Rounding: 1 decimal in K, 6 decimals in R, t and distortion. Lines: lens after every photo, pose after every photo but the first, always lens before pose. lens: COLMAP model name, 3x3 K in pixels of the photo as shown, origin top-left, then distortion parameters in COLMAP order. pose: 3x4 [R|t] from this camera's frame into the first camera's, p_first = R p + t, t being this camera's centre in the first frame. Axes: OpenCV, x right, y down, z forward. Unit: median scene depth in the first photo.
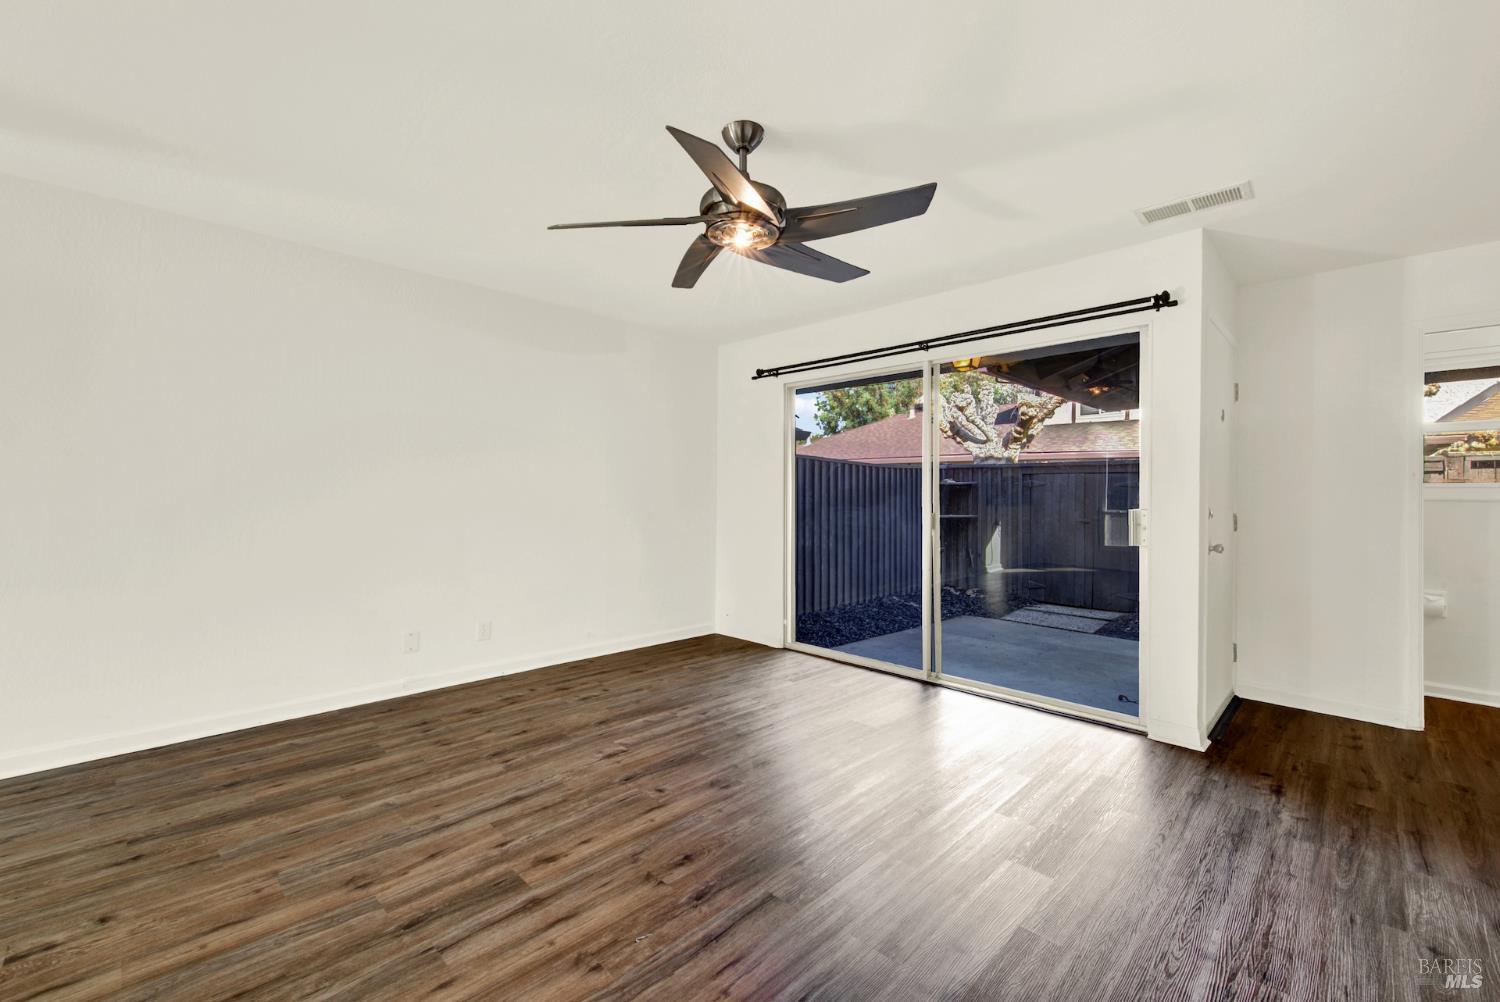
lens RADIAL K [[616.1, 0, 744.3], [0, 616.1, 496.1], [0, 0, 1]] dist [0.005797, -0.004065]
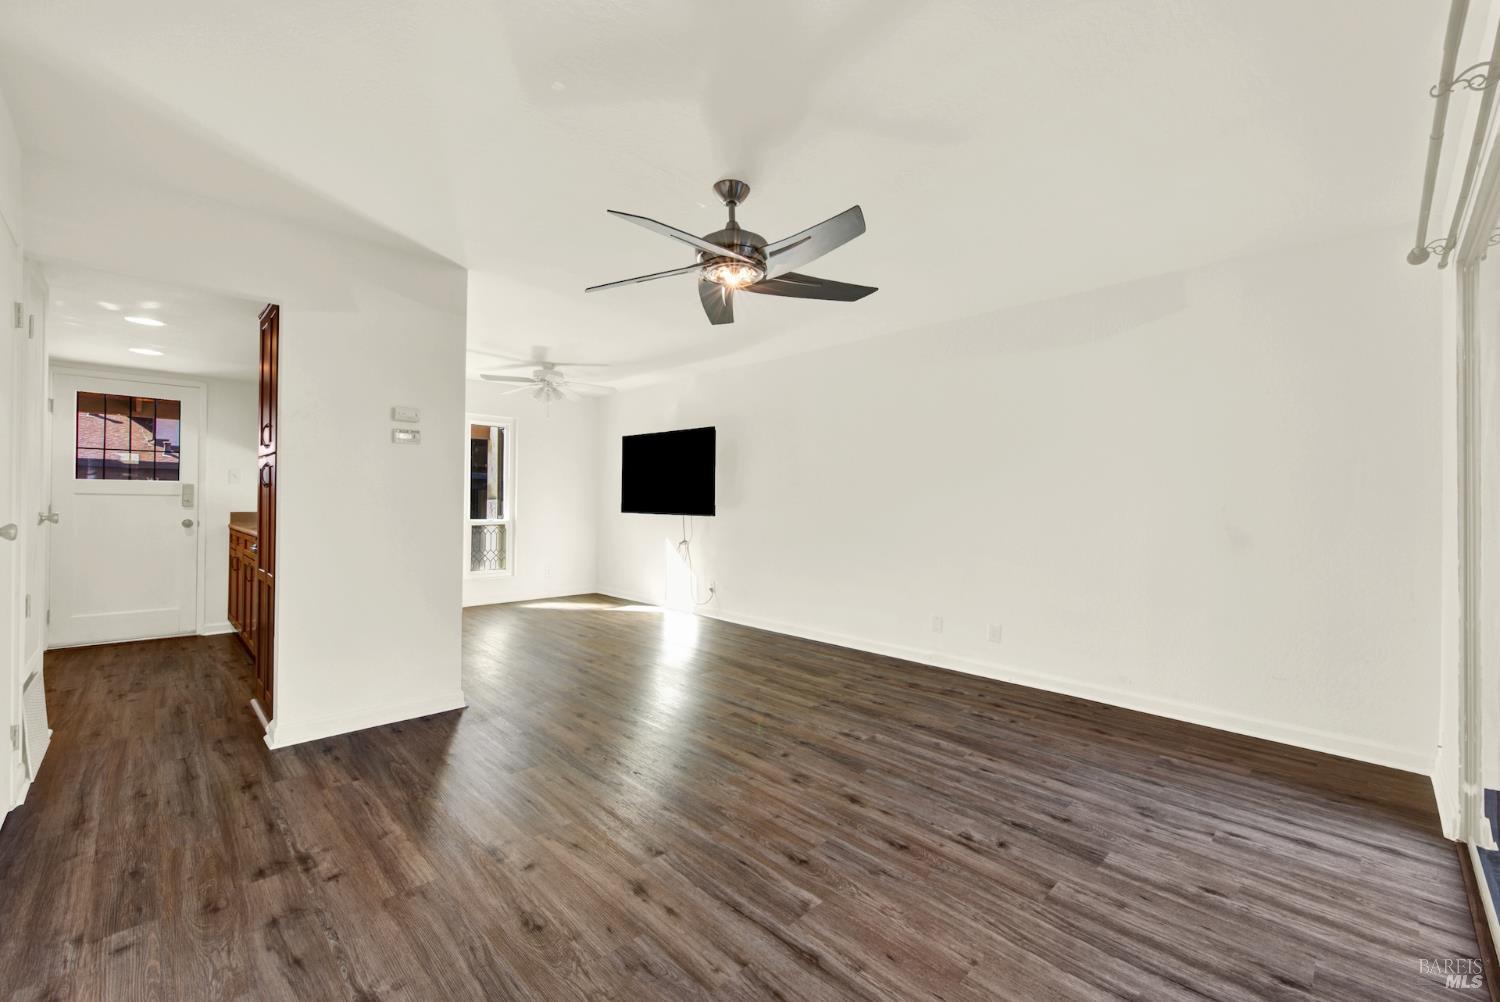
lens RADIAL K [[616.1, 0, 744.3], [0, 616.1, 496.1], [0, 0, 1]] dist [0.005797, -0.004065]
pose [[-0.017553, -0.016398, -0.999711, 0.896670], [-0.011626, 0.999801, -0.016195, 0.008514], [0.999778, 0.011338, -0.017740, 0.815742]]
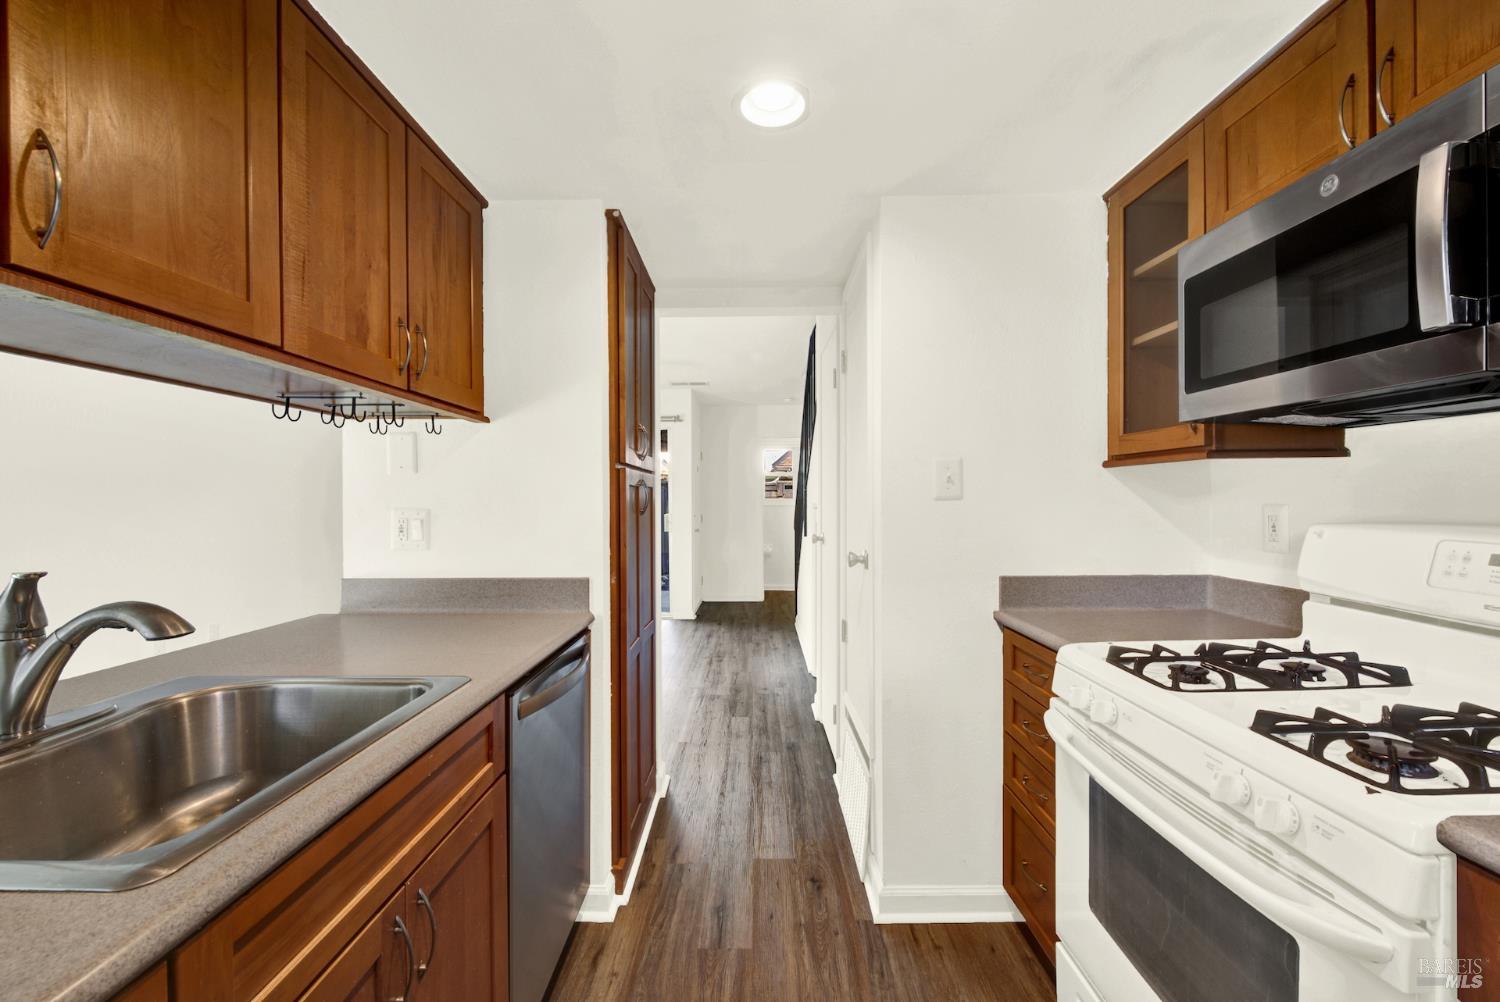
lens RADIAL K [[609.8, 0, 748.4], [0, 609.8, 503.5], [0, 0, 1]] dist [0.004057, -0.003976]
pose [[0.715011, -0.016664, 0.698914, -0.698910], [0.012689, 0.999861, 0.010858, -0.036169], [-0.698998, 0.001105, 0.715123, -0.769691]]
